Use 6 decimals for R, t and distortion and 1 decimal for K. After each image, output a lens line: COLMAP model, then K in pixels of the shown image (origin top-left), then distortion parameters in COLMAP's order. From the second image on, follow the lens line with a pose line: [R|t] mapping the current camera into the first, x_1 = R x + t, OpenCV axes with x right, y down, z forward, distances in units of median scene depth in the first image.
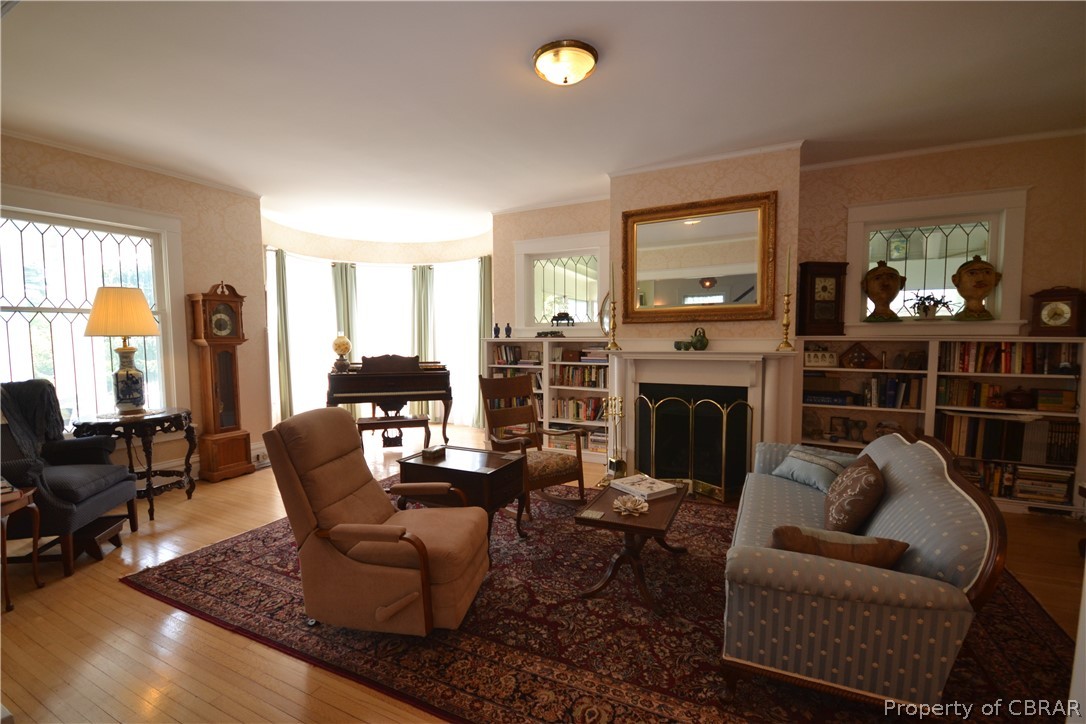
lens RADIAL K [[482.8, 0, 531.1], [0, 482.8, 366.8], [0, 0, 1]] dist [0.004838, -0.009965]
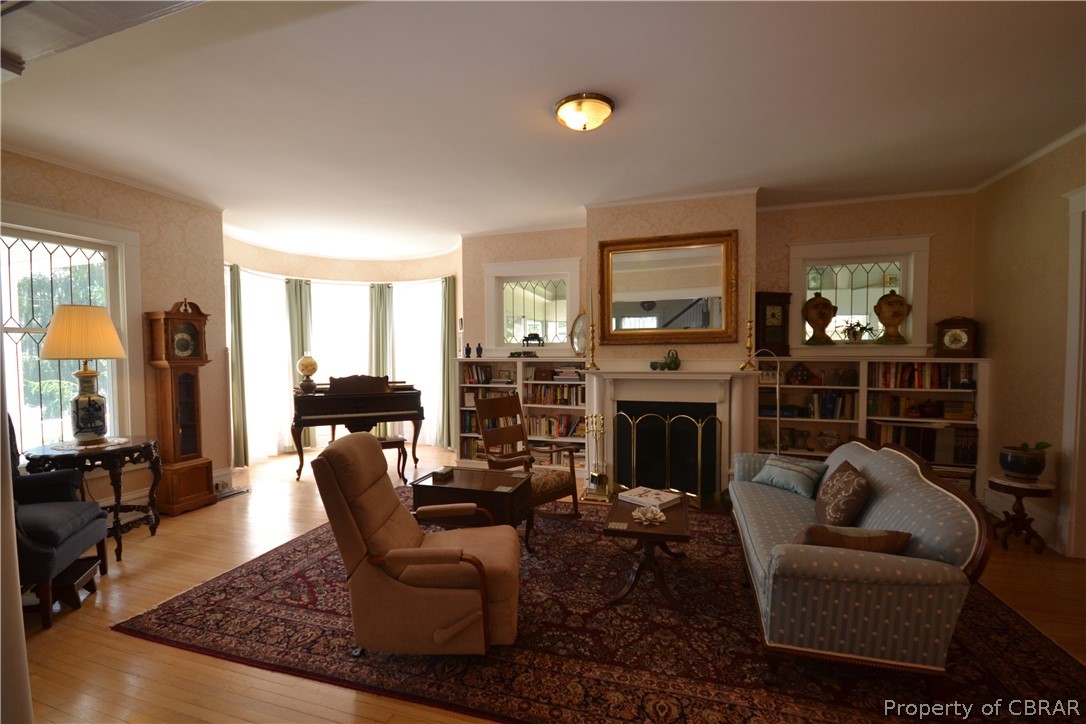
lens RADIAL K [[479.3, 0, 531.5], [0, 479.3, 366.4], [0, 0, 1]] dist [0.002594, -0.008309]
pose [[0.987126, -0.004172, 0.159893, -0.148743], [0.009541, 0.999415, -0.032828, -0.010682], [-0.159662, 0.033931, 0.986588, -0.023129]]
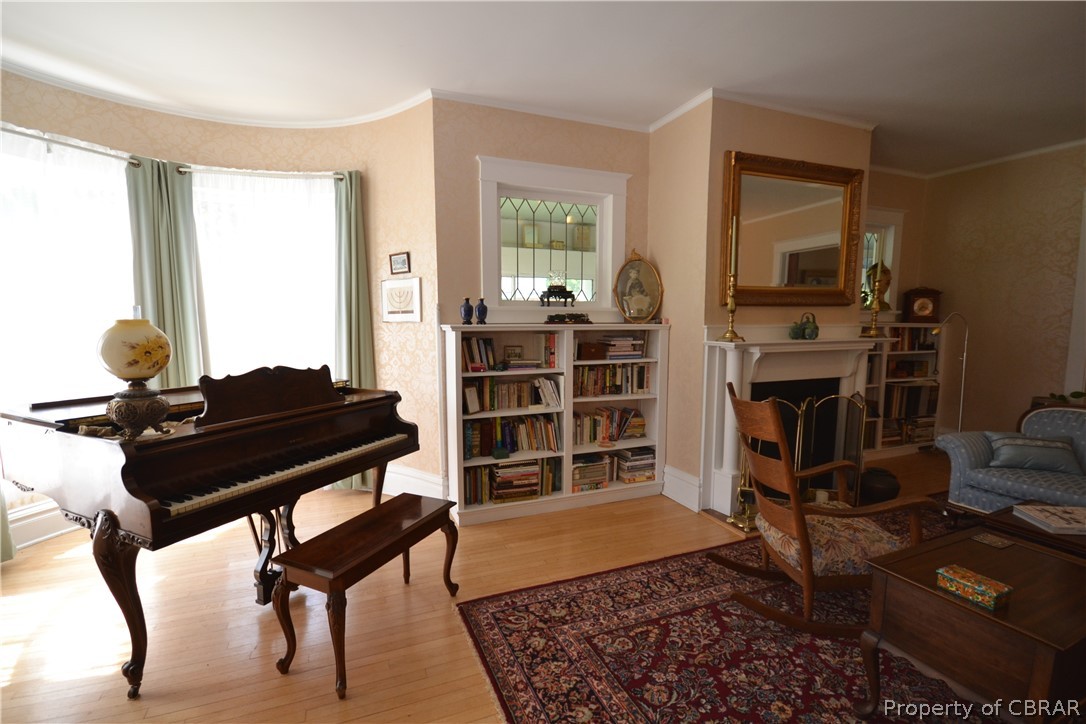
lens RADIAL K [[482.8, 0, 531.1], [0, 482.8, 366.8], [0, 0, 1]] dist [0.004838, -0.009965]
pose [[0.657410, -0.068150, 0.750445, -0.657551], [0.043298, 0.997673, 0.052671, -0.054752], [-0.752288, -0.002133, 0.658830, 0.853660]]
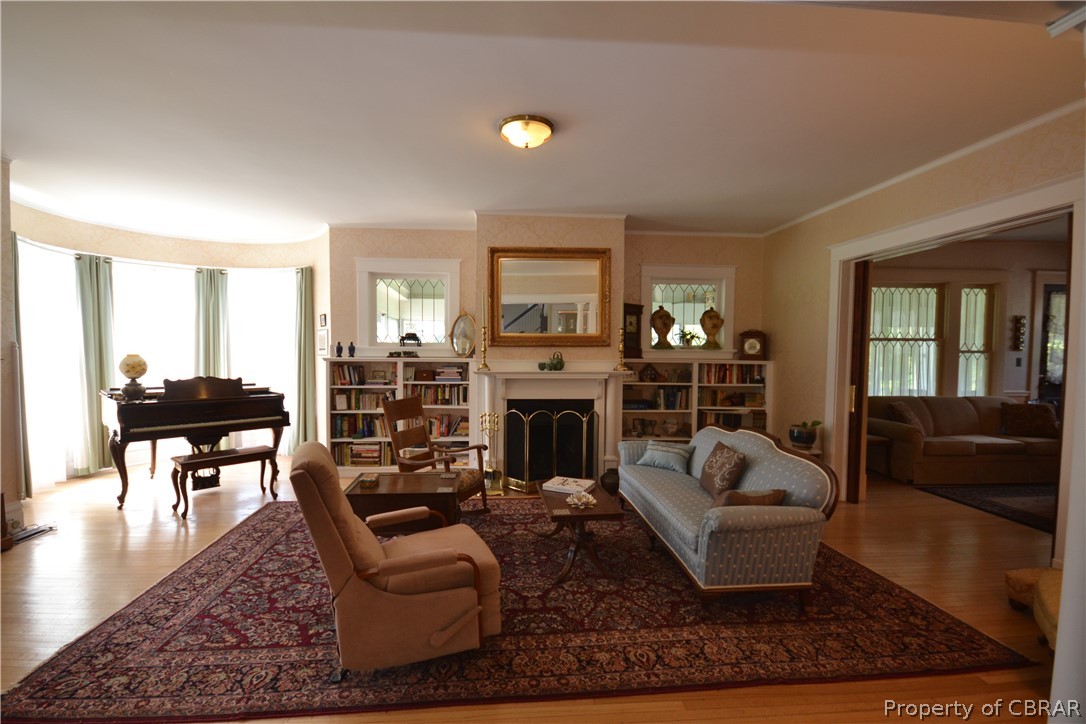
lens RADIAL K [[479.3, 0, 531.5], [0, 479.3, 366.4], [0, 0, 1]] dist [0.002594, -0.008309]
pose [[0.852312, -0.005269, 0.523007, -0.354952], [0.020240, 0.999533, -0.022914, -0.018947], [-0.522642, 0.030115, 0.852020, 0.009826]]
